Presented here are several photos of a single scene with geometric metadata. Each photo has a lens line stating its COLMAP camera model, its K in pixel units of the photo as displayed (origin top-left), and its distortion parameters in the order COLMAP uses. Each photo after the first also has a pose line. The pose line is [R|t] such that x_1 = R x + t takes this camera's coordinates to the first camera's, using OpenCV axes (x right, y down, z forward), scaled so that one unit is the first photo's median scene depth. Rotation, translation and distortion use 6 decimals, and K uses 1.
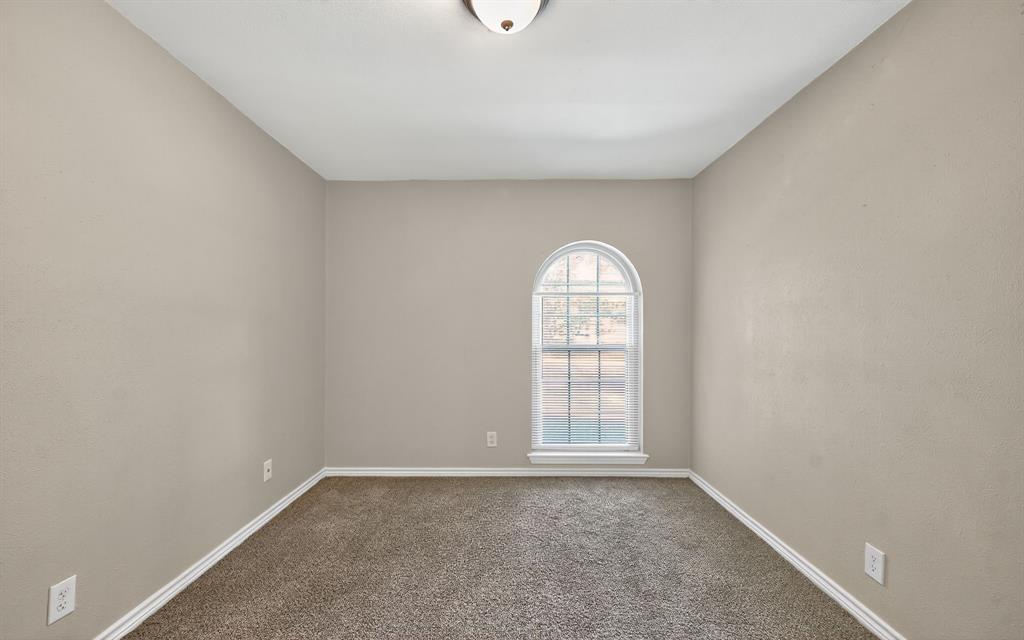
lens RADIAL K [[401.4, 0, 513.1], [0, 401.4, 325.5], [0, 0, 1]] dist [-0.002895, -0.000829]
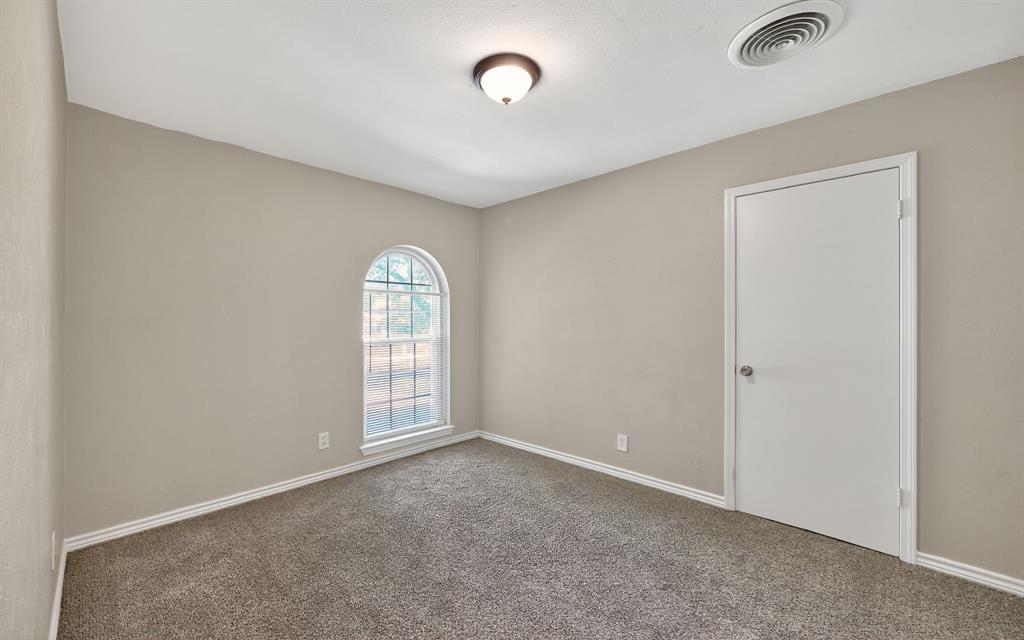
lens RADIAL K [[401.4, 0, 505.8], [0, 401.4, 316.9], [0, 0, 1]] dist [-0.002895, -0.000829]
pose [[0.687766, 0.005171, 0.725914, -0.455860], [0.000392, 0.999972, -0.007494, -0.002252], [-0.725932, 0.005439, 0.687744, 0.032627]]
